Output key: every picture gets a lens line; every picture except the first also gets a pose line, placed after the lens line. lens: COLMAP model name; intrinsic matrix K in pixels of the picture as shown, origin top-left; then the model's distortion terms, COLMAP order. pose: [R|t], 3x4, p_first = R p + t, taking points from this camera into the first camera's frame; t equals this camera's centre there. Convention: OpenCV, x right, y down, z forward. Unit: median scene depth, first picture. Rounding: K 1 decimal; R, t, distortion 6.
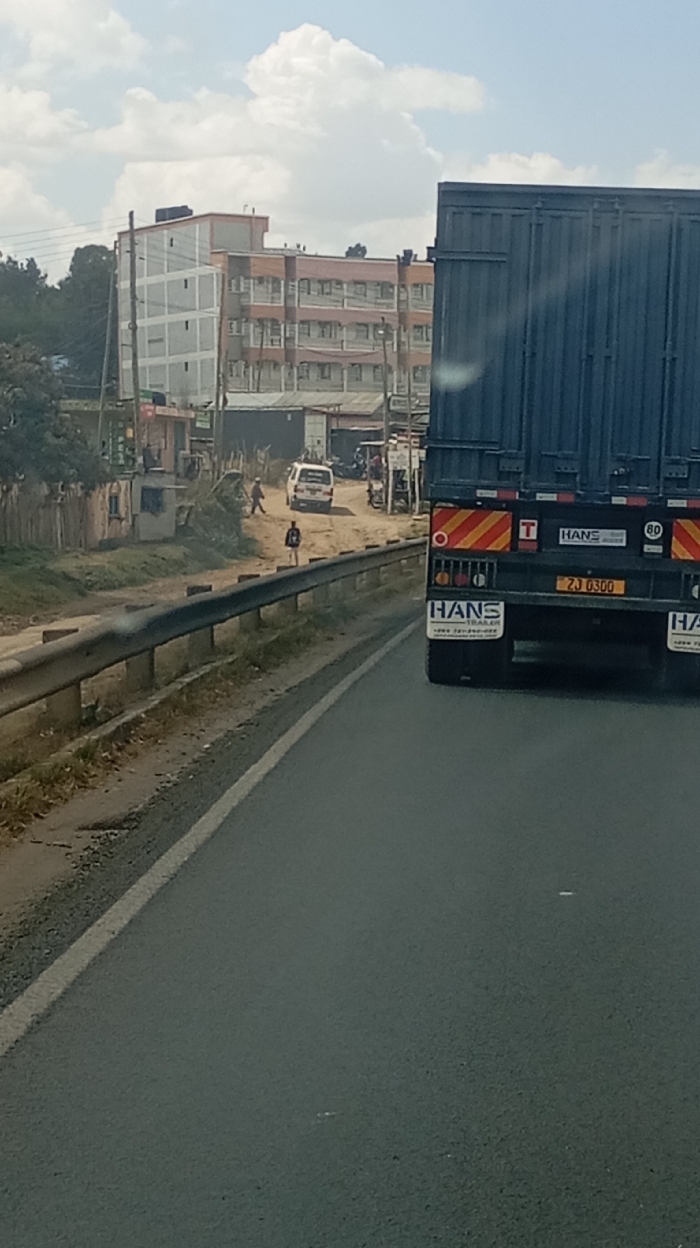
lens RADIAL K [[3248.8, 0, 351.3], [0, 3248.8, 623.6], [0, 0, 1]] dist [0.440733, 0.000000]
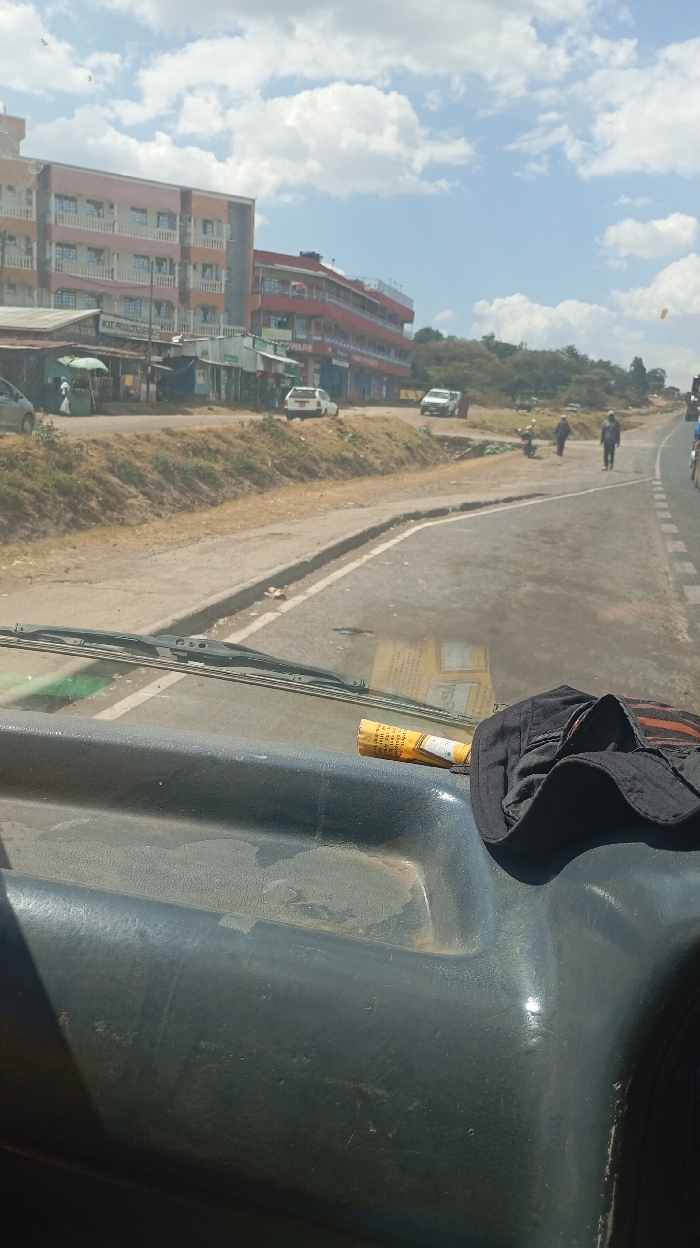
lens RADIAL K [[1042.7, 0, 347.1], [0, 1042.7, 625.0], [0, 0, 1]] dist [0.043055, -0.049345]
pose [[0.998654, 0.047689, -0.020419, 0.076089], [-0.044287, 0.988711, 0.143143, -0.031954], [0.027015, -0.142046, 0.989491, 0.692945]]
